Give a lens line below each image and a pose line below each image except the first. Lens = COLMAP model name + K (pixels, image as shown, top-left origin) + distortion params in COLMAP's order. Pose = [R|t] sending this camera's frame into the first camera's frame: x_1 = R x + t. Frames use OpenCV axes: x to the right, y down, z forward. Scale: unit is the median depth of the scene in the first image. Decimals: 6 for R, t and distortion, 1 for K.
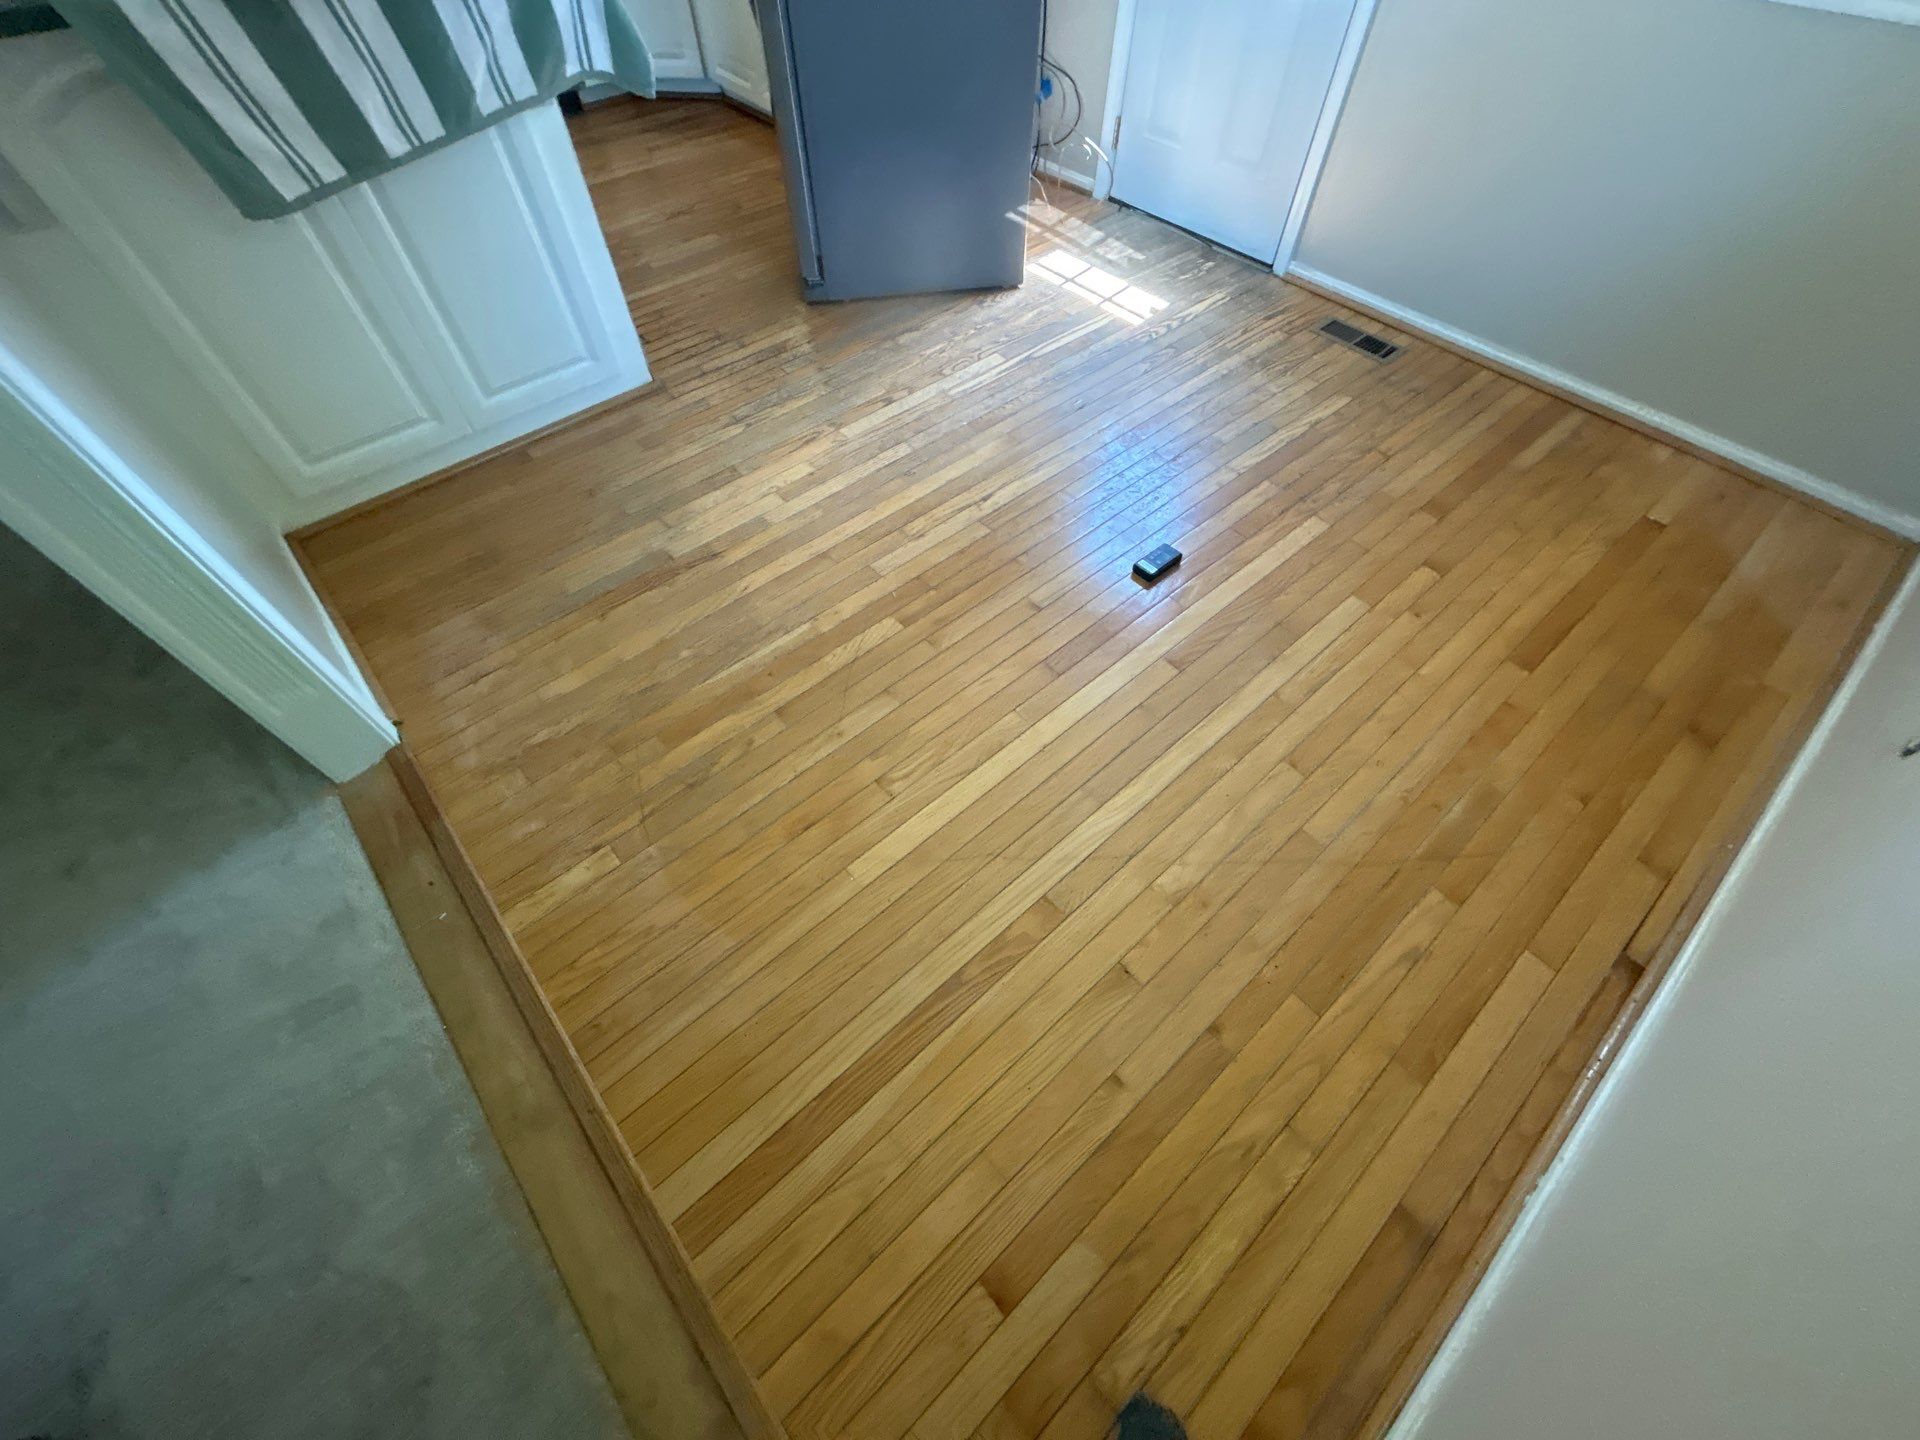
lens RADIAL K [[771.8, 0, 956.7], [0, 771.8, 717.8], [0, 0, 1]] dist [-0.000573, 0.000212]
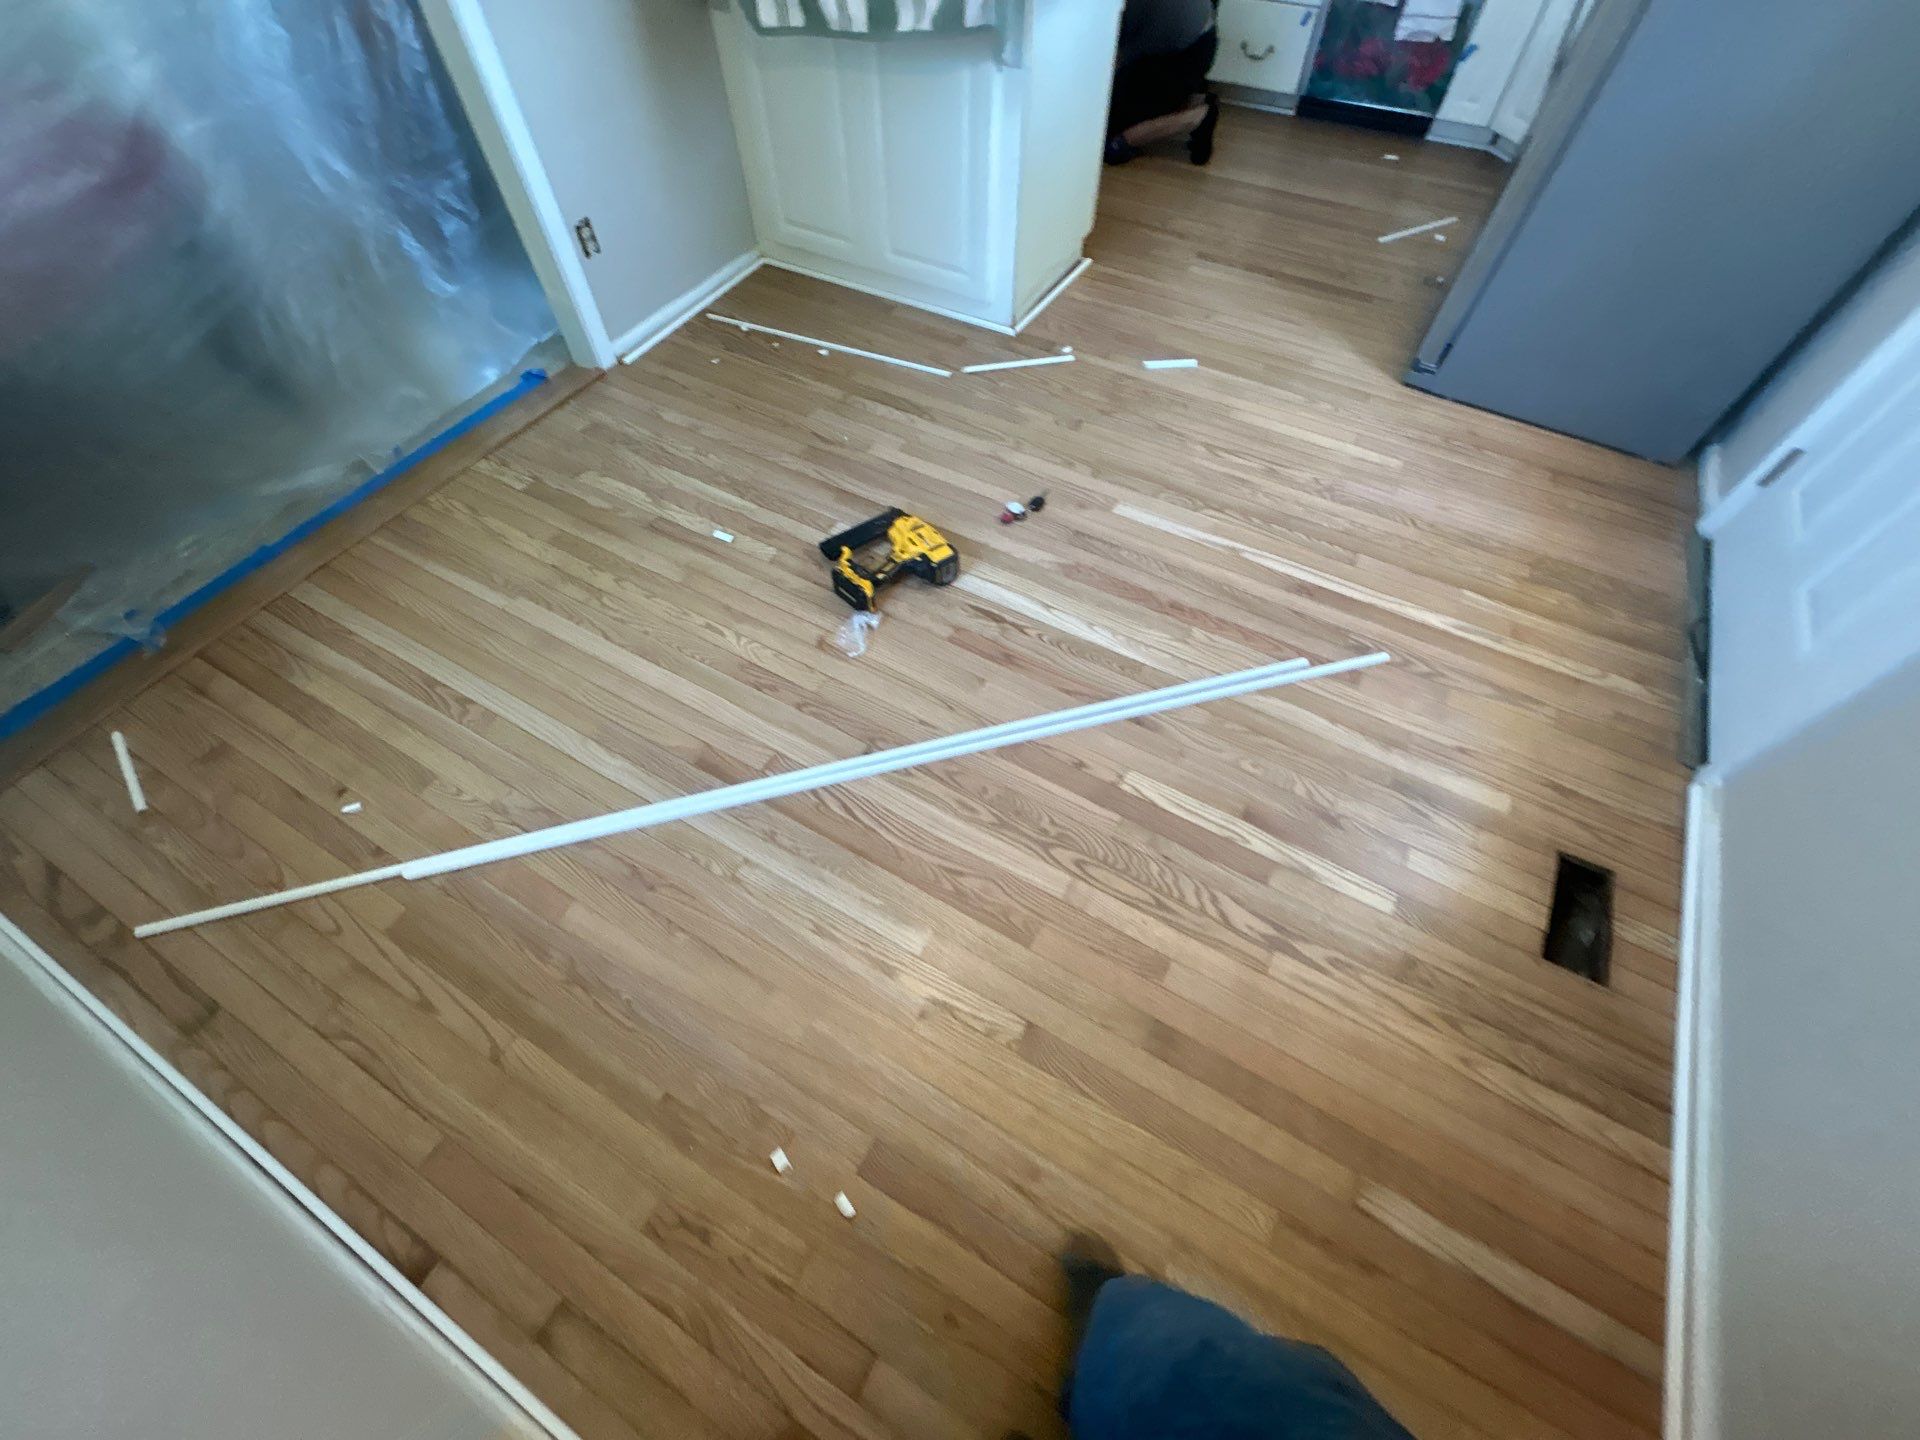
lens RADIAL K [[771.8, 0, 957.5], [0, 771.8, 715.5], [0, 0, 1]] dist [-0.000573, 0.000212]
pose [[0.332709, 0.779689, -0.530462, 0.714580], [-0.769183, 0.549806, 0.325685, -0.517190], [0.545584, 0.299664, 0.782649, 0.314975]]
